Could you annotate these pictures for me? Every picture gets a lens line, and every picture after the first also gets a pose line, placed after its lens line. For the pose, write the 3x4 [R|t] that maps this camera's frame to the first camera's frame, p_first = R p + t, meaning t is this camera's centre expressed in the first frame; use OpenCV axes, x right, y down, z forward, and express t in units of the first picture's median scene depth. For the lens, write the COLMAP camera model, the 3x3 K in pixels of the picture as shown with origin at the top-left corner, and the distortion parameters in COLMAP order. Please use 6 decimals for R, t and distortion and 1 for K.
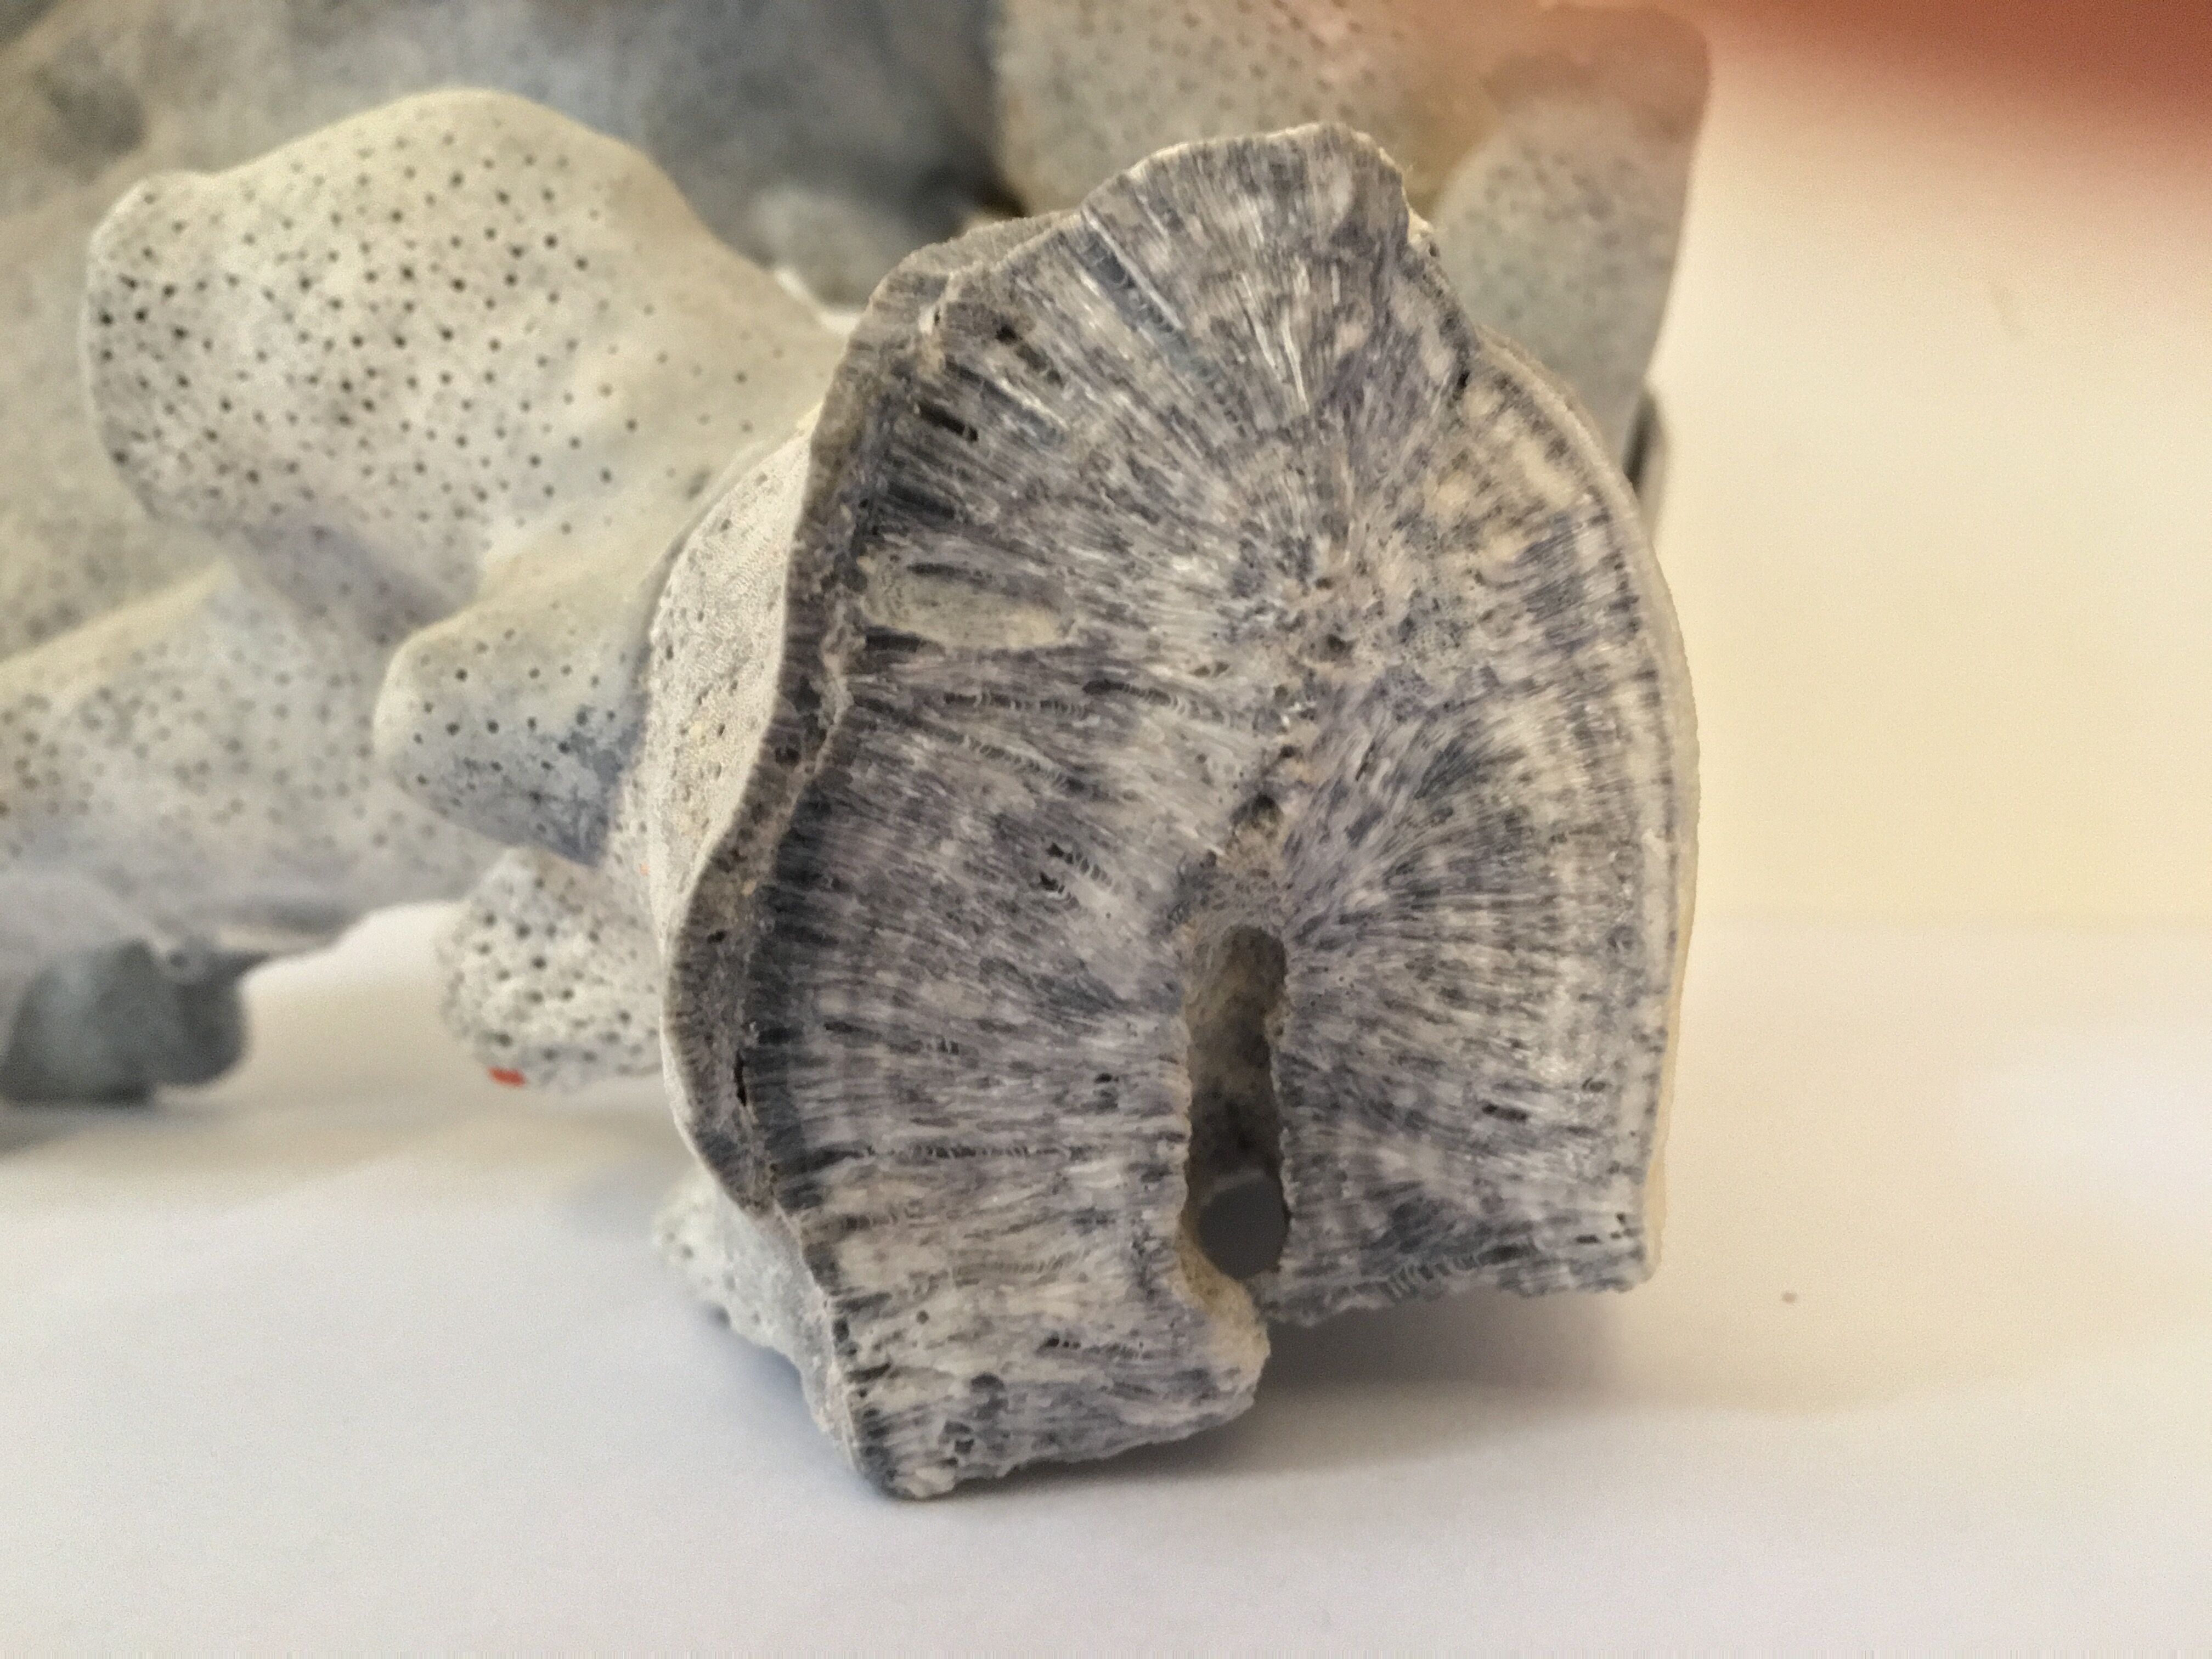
lens RADIAL K [[1996.1, 0, 1107.5], [0, 1996.1, 791.6], [0, 0, 1]] dist [0.063337, -0.170334]
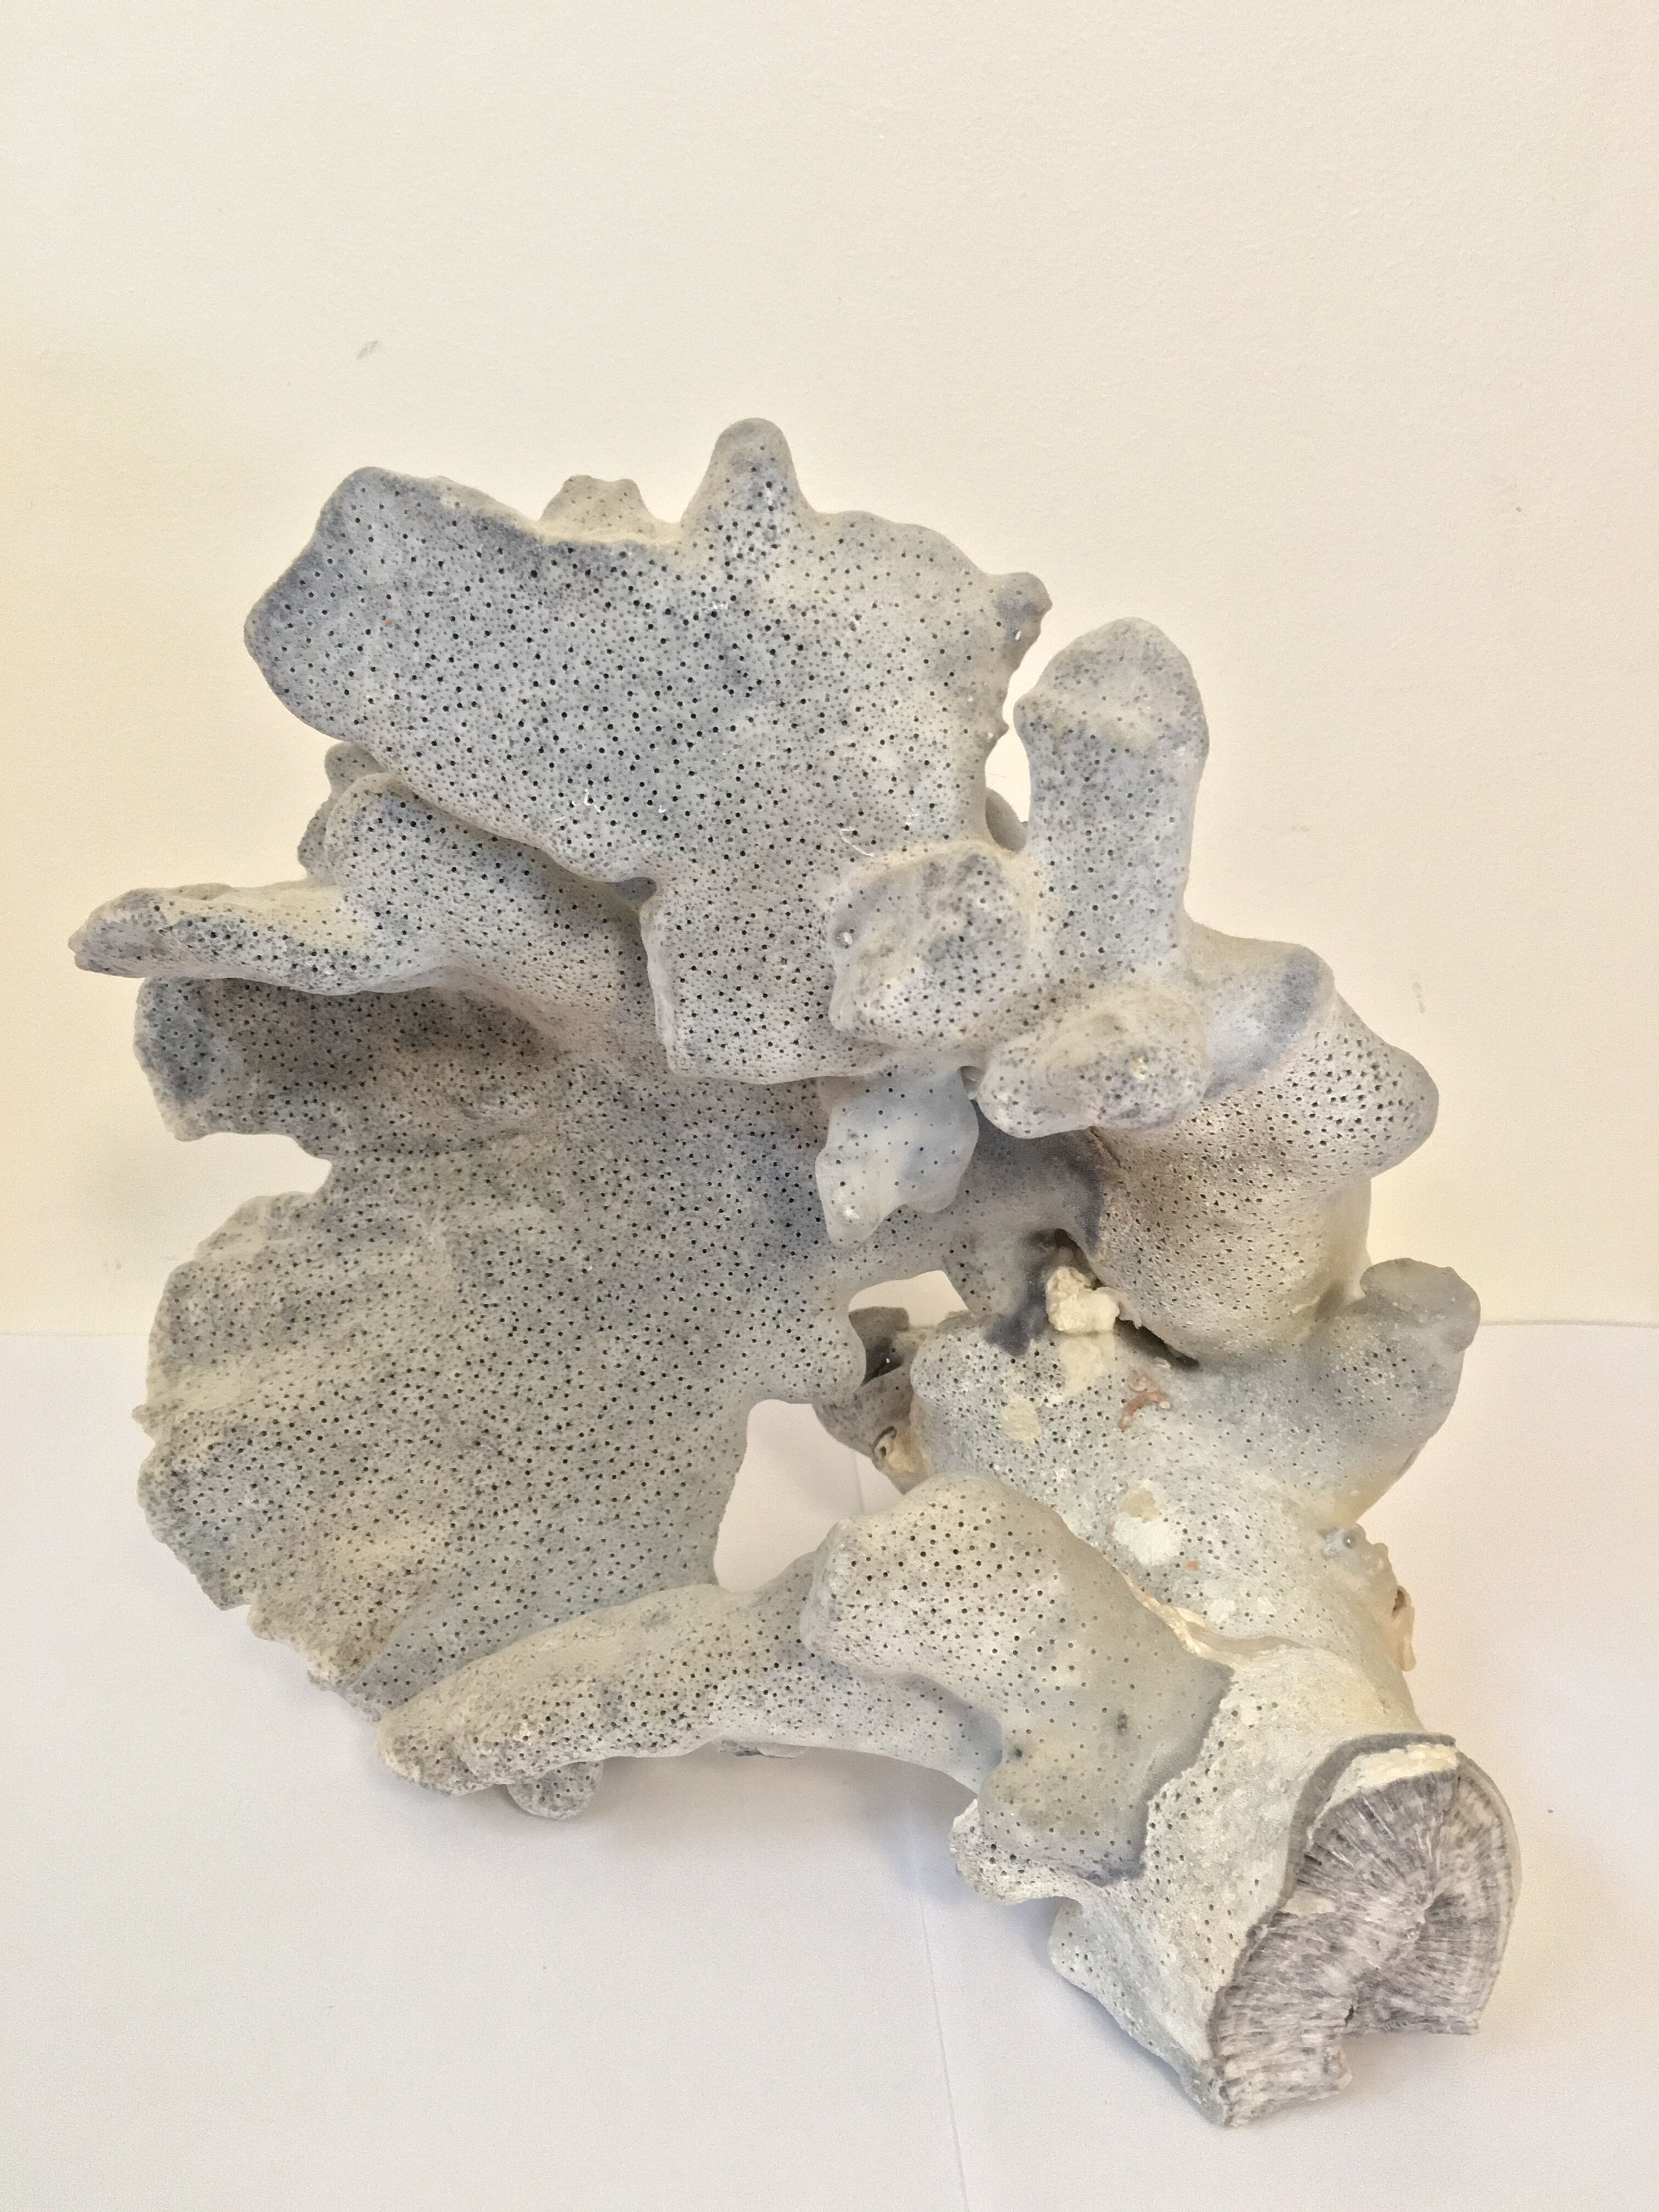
lens RADIAL K [[1918.6, 0, 834.0], [0, 1918.6, 1095.4], [0, 0, 1]] dist [0.046841, -0.003954]
pose [[0.989969, -0.004343, 0.141221, -1.083862], [-0.030348, 0.969661, 0.242564, -1.794976], [-0.137990, -0.244417, 0.959802, -1.275597]]
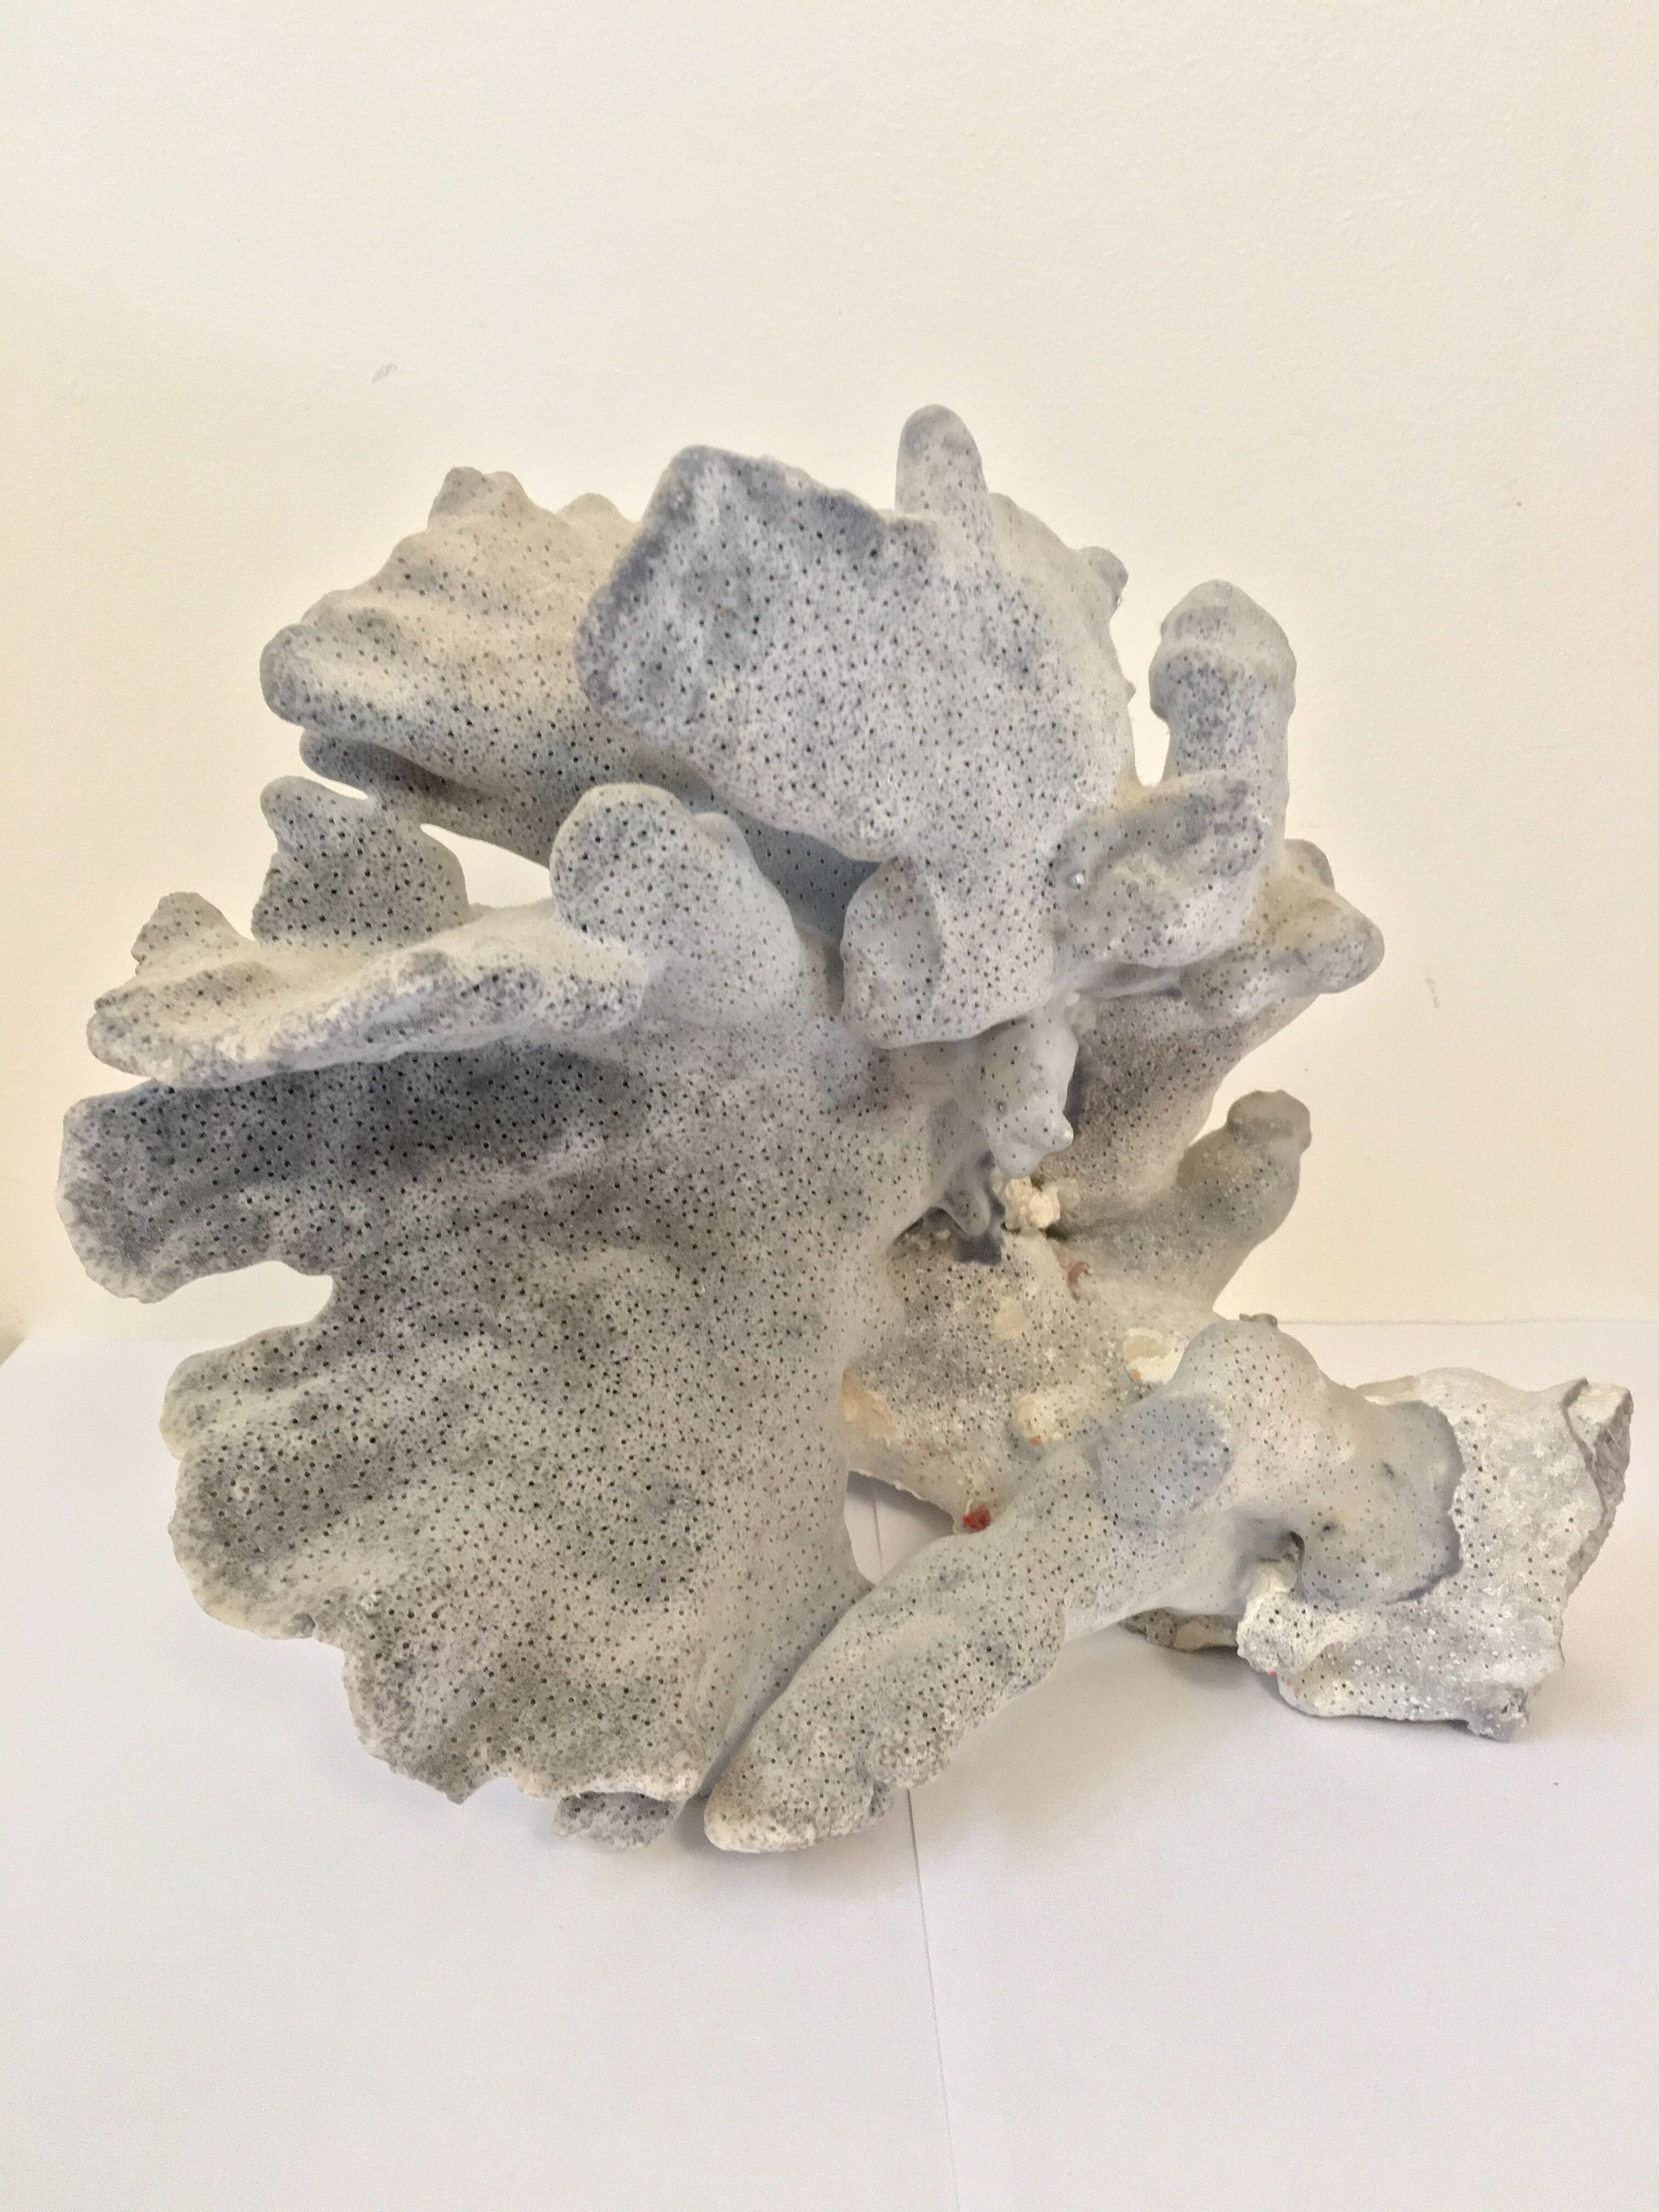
lens RADIAL K [[1918.6, 0, 834.0], [0, 1918.6, 1095.4], [0, 0, 1]] dist [0.046841, -0.003954]
pose [[0.612639, -0.195680, 0.765756, -3.479853], [0.031432, 0.974132, 0.223781, -1.696740], [-0.789738, -0.113028, 0.602942, -0.045749]]
